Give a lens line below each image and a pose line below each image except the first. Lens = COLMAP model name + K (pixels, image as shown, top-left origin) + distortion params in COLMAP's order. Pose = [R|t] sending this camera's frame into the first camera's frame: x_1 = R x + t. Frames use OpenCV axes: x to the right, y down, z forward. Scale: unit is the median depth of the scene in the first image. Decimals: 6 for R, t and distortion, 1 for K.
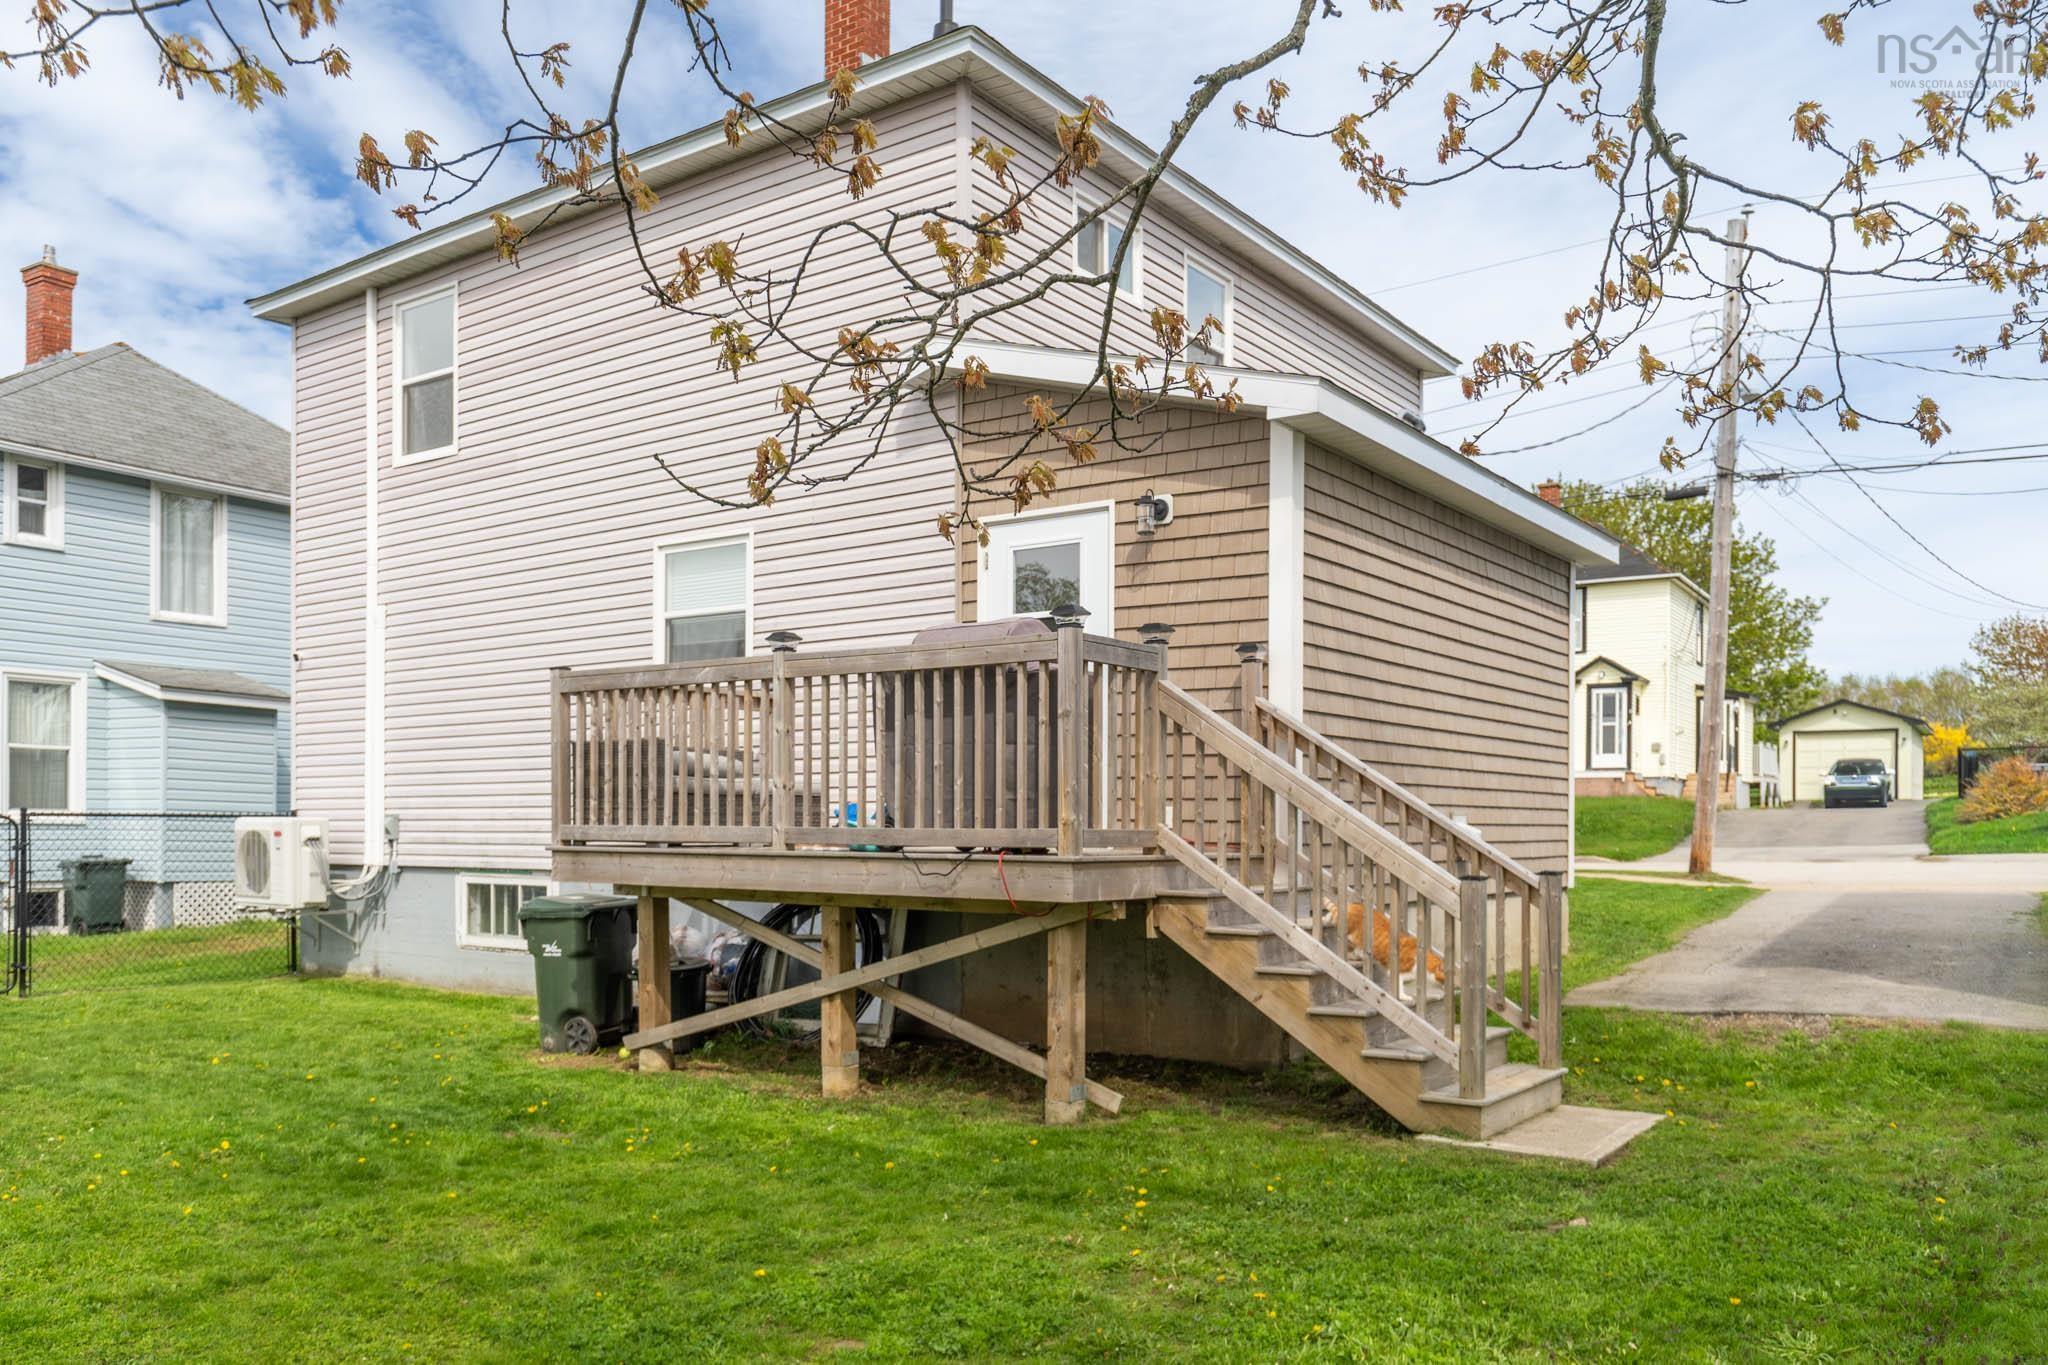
lens RADIAL K [[1556.9, 0, 1015.8], [0, 1556.9, 809.8], [0, 0, 1]] dist [-0.015598, 0.000315]
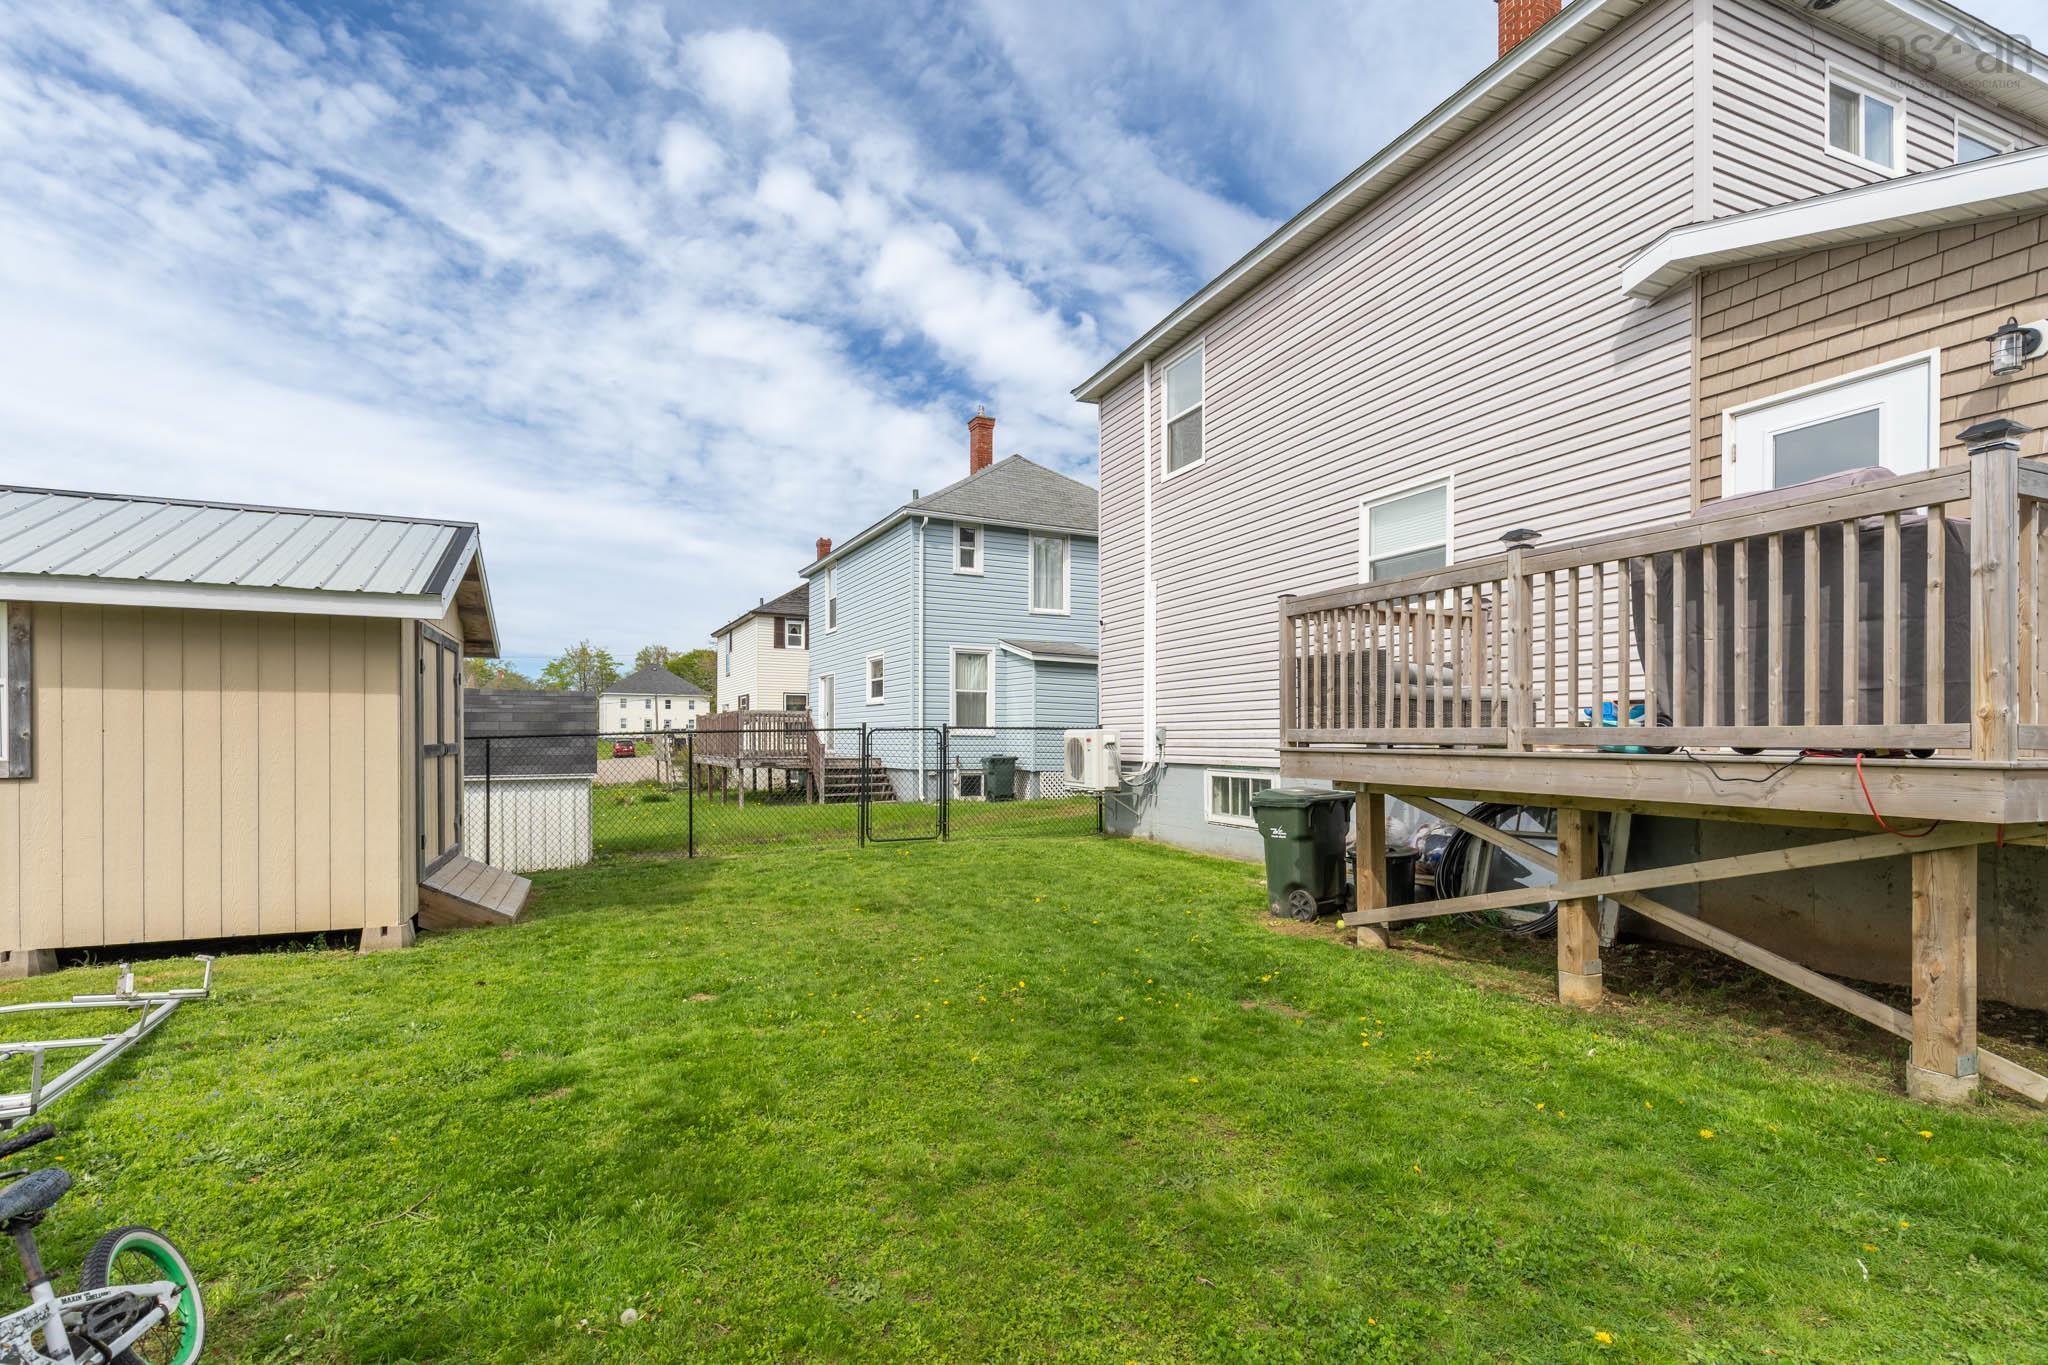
lens RADIAL K [[935.1, 0, 1020.1], [0, 935.1, 736.7], [0, 0, 1]] dist [0.024251, -0.000324]
pose [[0.855587, -0.000633, -0.517658, -0.101675], [0.003417, 0.999984, 0.004425, 0.011825], [0.517647, -0.005554, 0.855576, 0.297002]]
